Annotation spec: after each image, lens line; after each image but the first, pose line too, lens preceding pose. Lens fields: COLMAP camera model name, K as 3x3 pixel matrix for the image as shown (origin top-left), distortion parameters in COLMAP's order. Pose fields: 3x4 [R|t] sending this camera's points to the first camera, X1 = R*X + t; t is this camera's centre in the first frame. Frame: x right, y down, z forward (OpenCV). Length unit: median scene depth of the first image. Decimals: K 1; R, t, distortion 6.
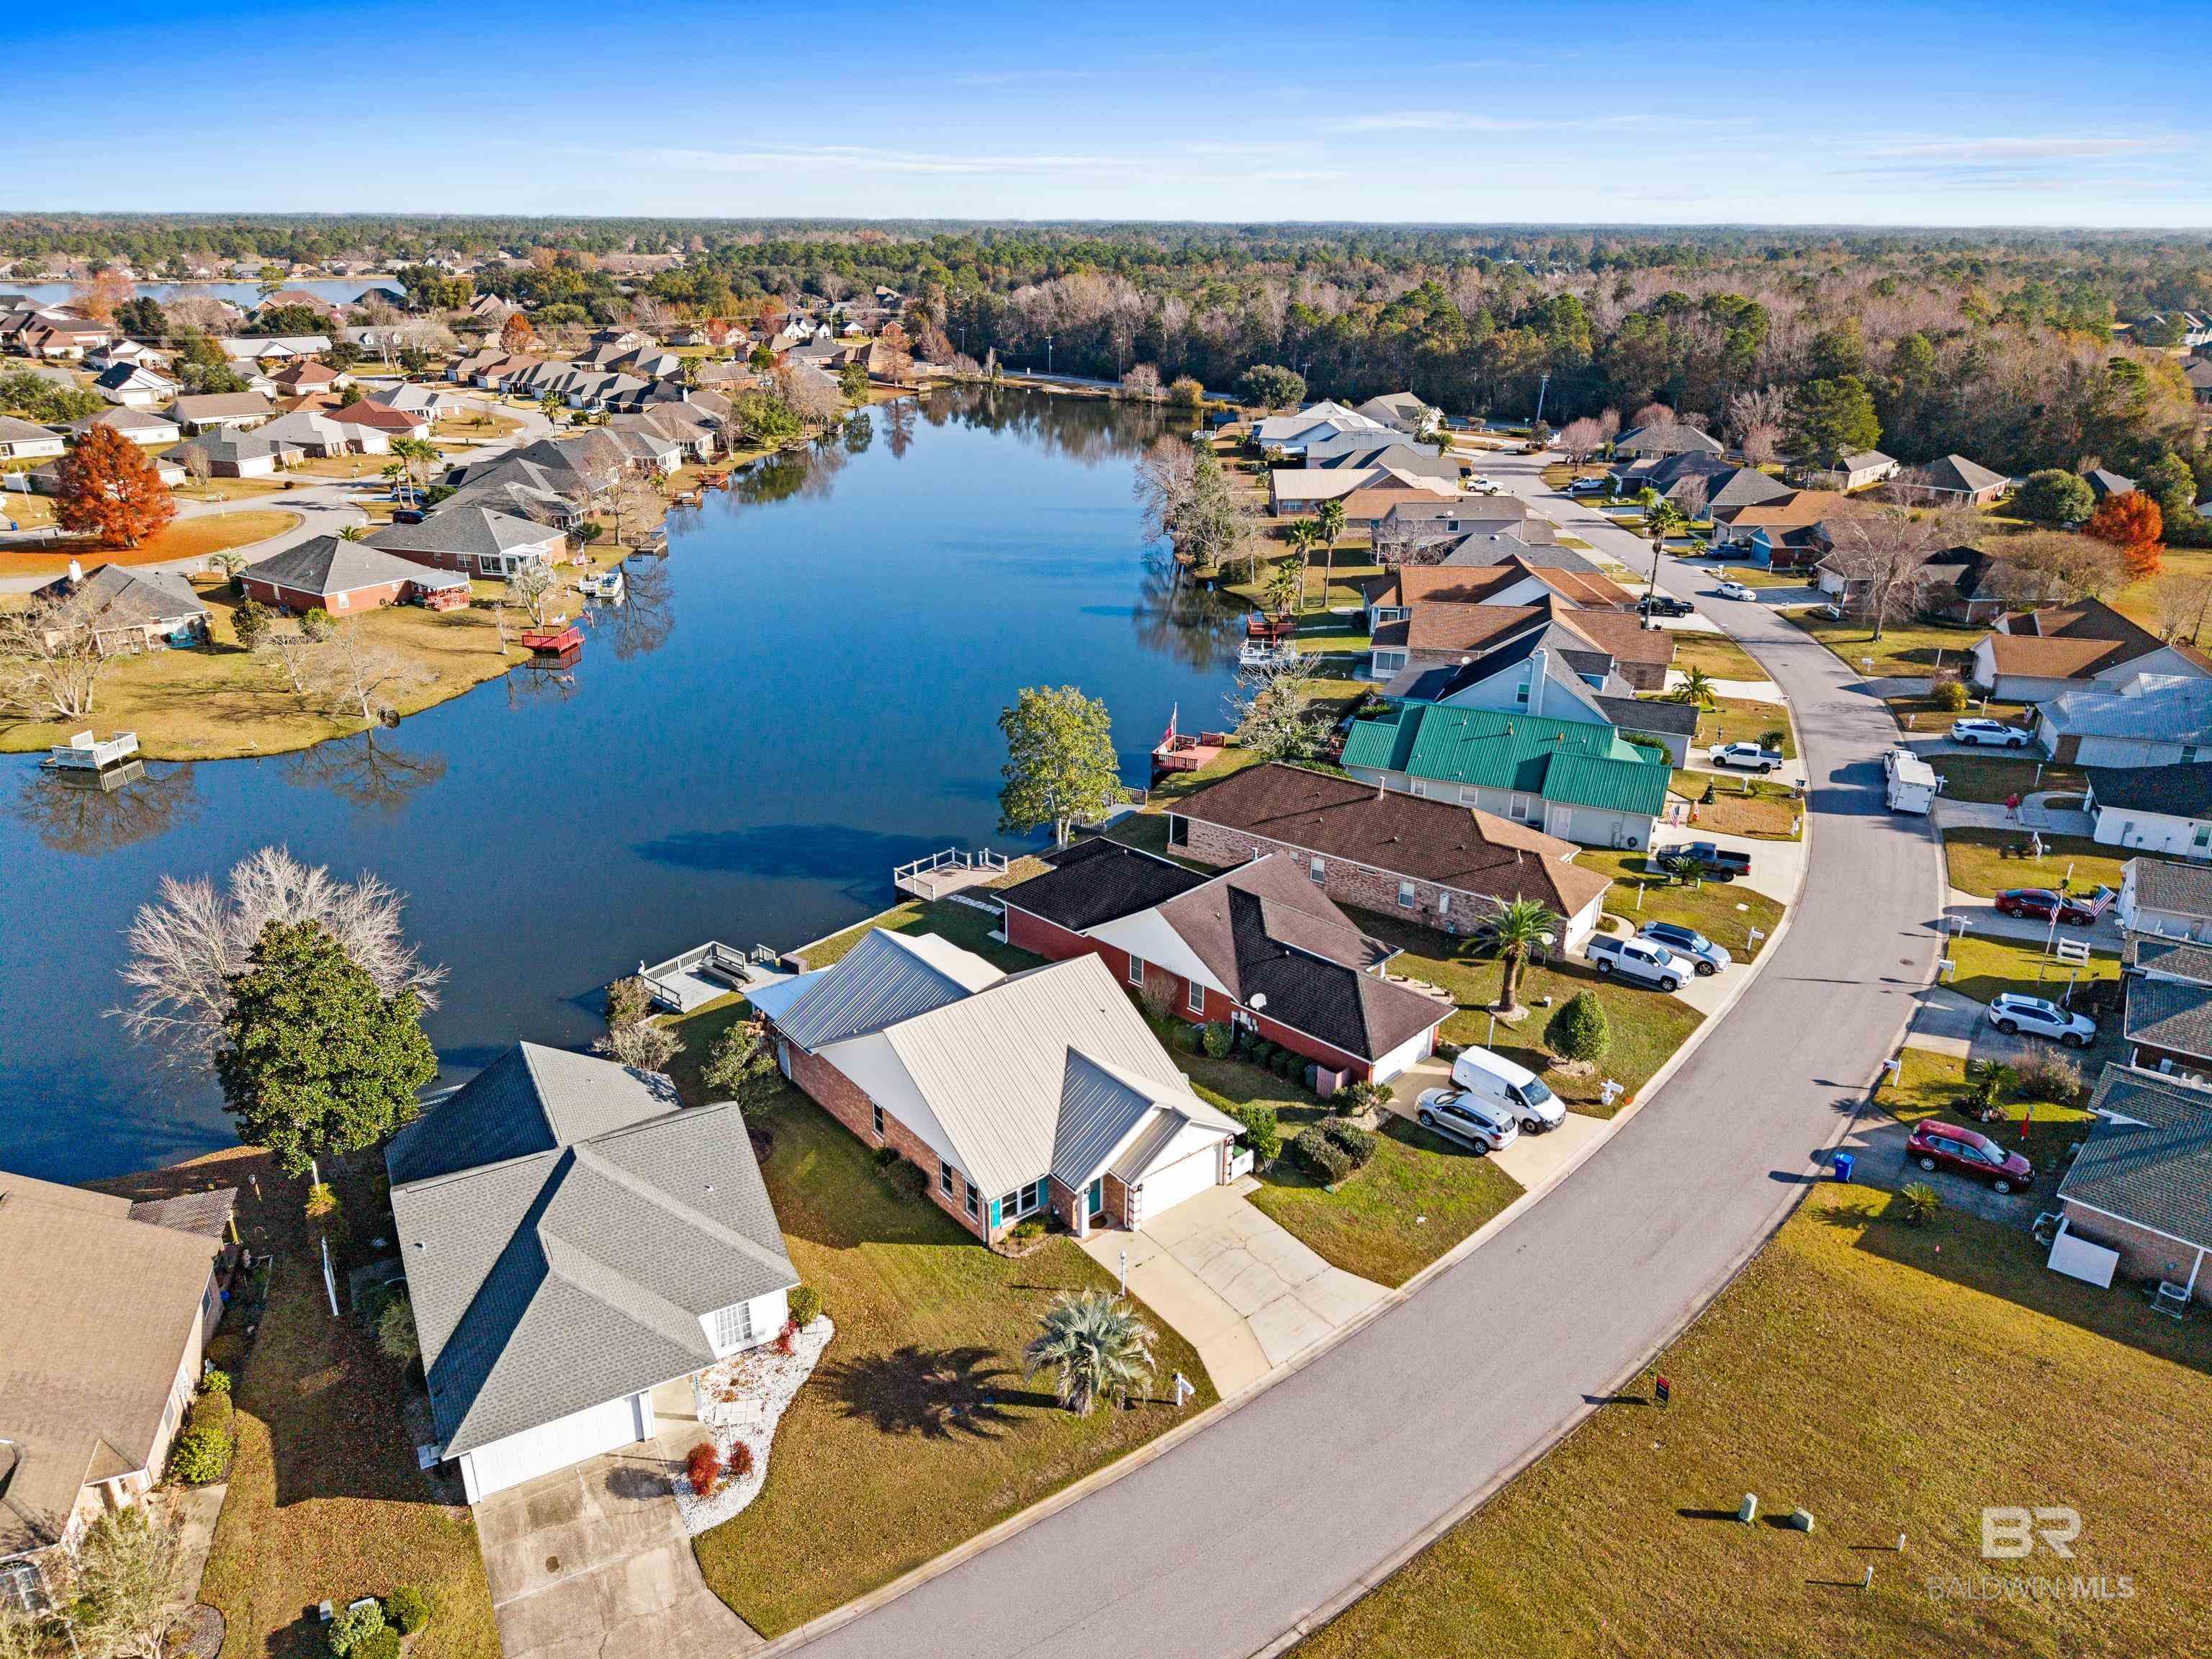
lens RADIAL K [[1520.3, 0, 1106.0], [0, 1520.3, 829.5], [0, 0, 1]] dist [0.030267, -0.032445]
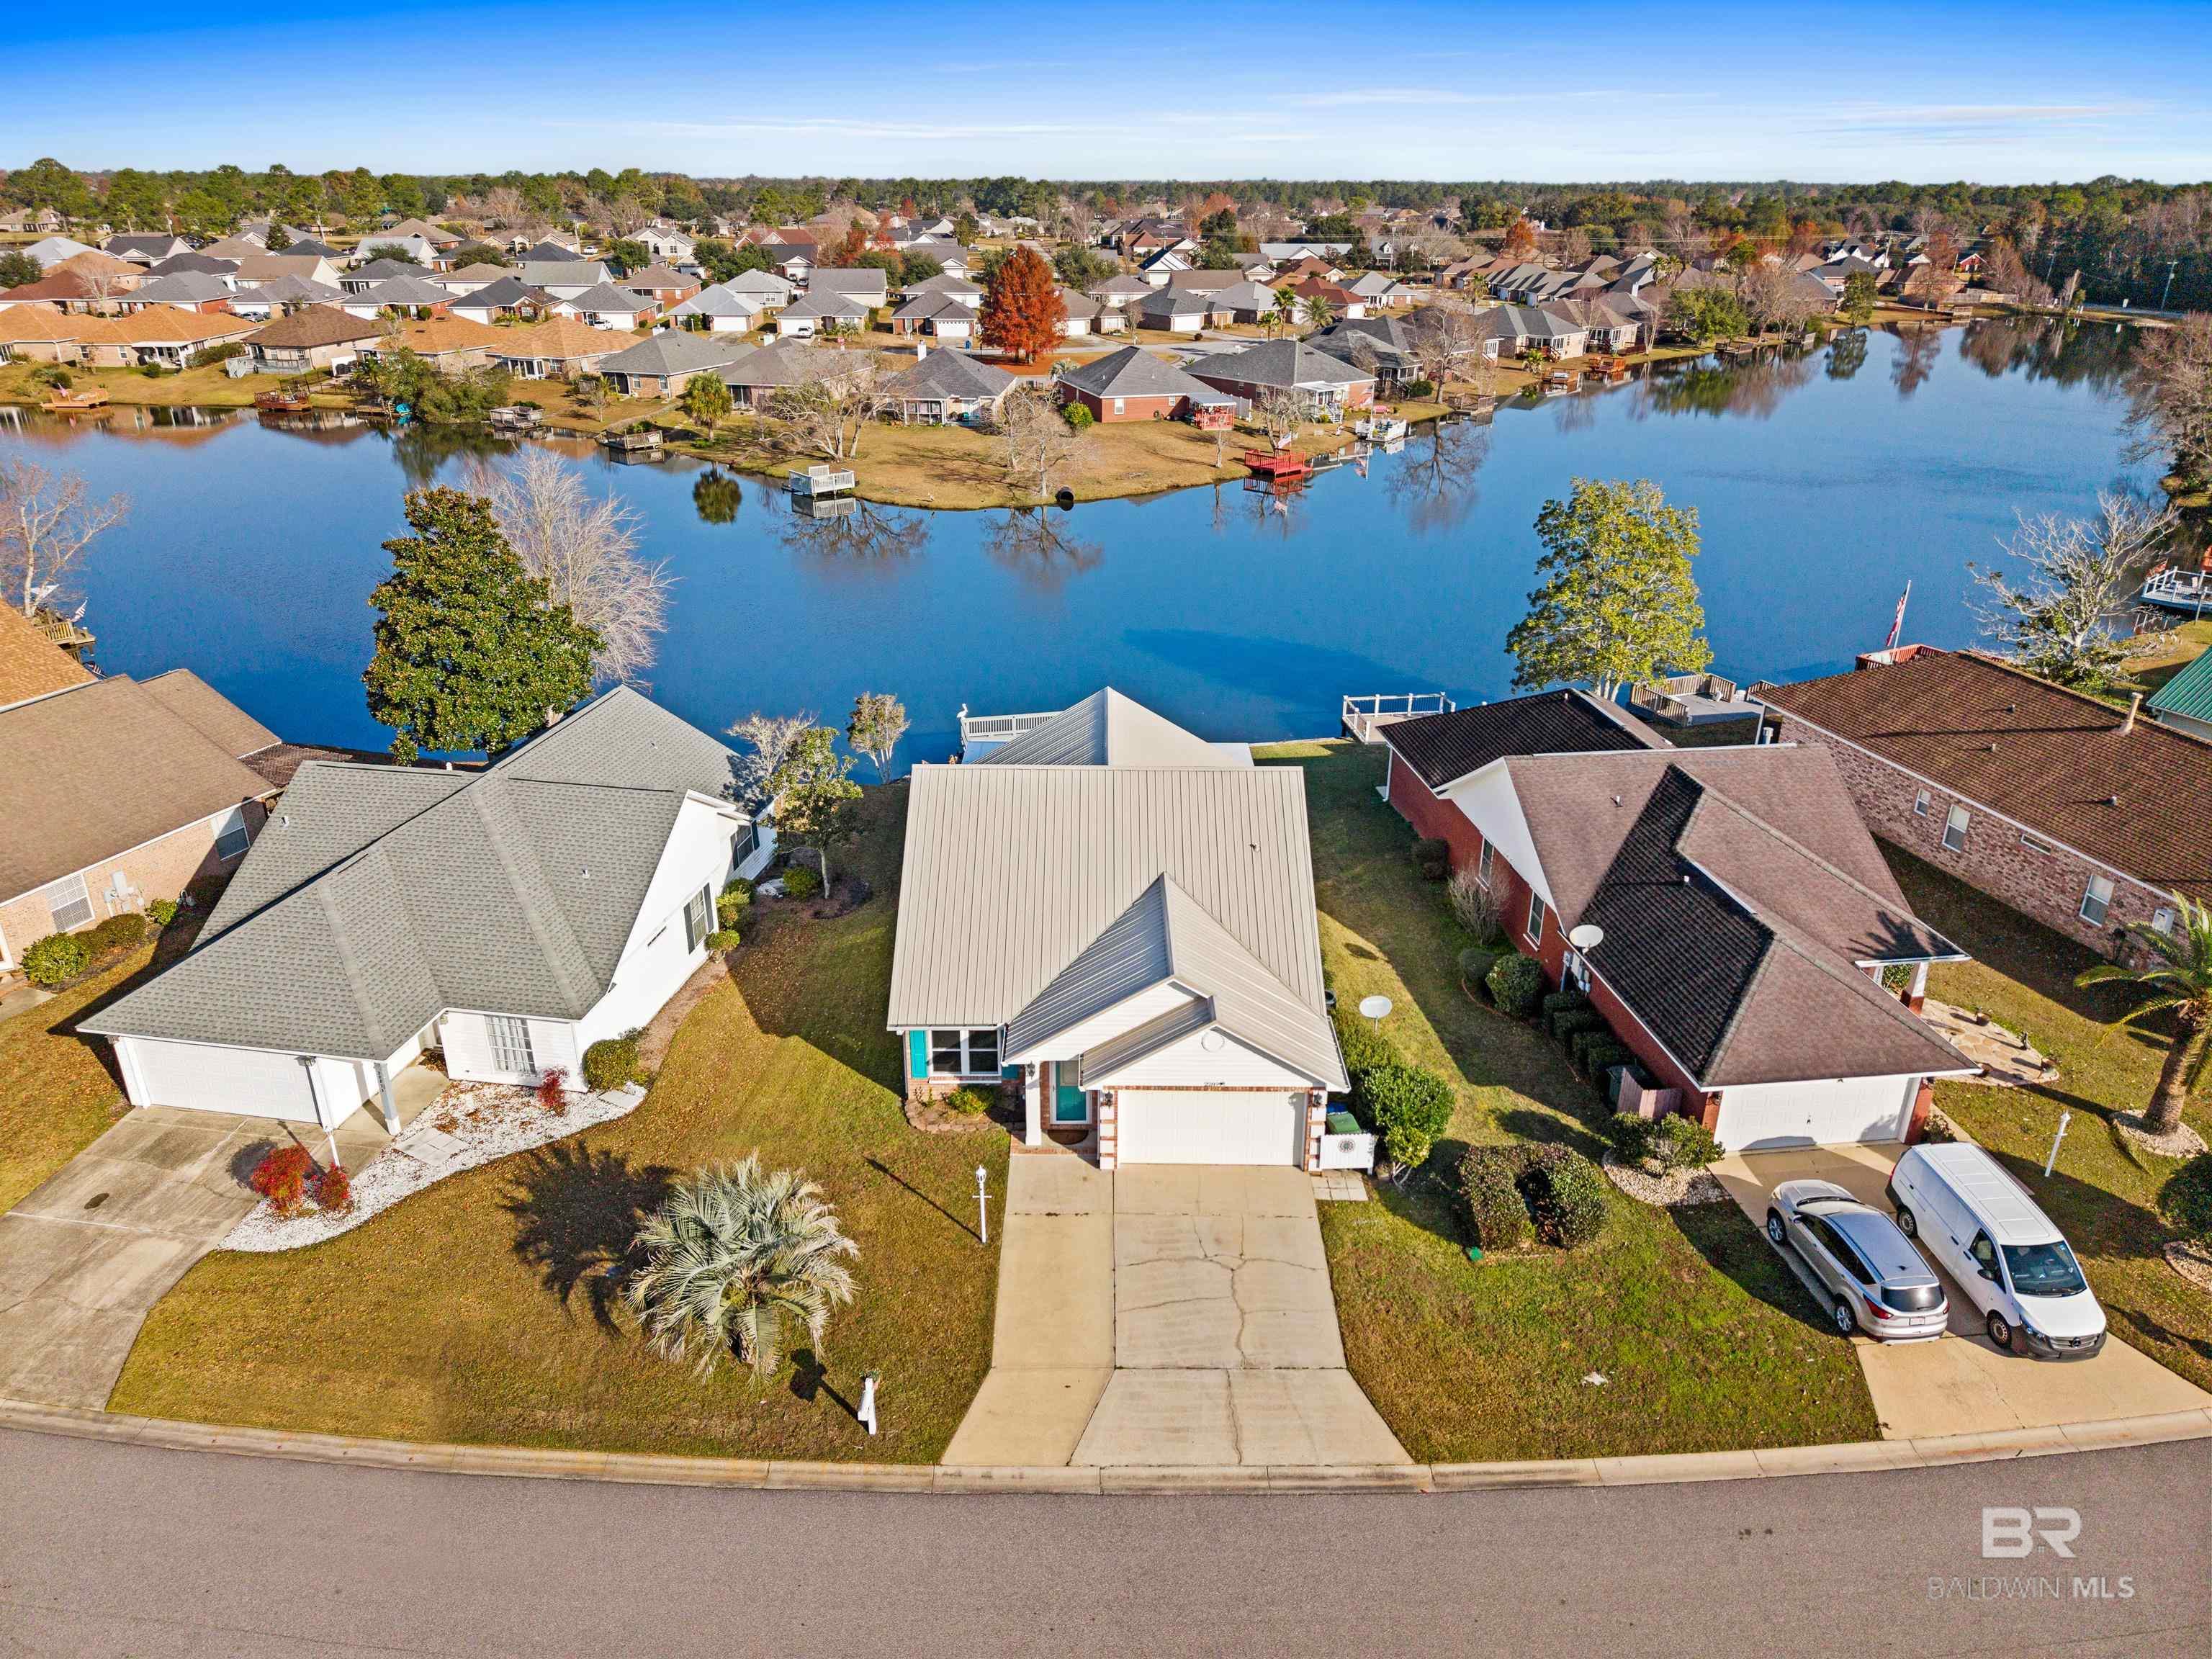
lens RADIAL K [[1488.9, 0, 1113.8], [0, 1488.9, 841.8], [0, 0, 1]] dist [0.006588, -0.000595]
pose [[0.771140, 0.250165, -0.585457, 0.218407], [-0.240680, 0.965875, 0.095702, 0.052537], [0.589420, 0.067108, 0.805035, 0.338826]]
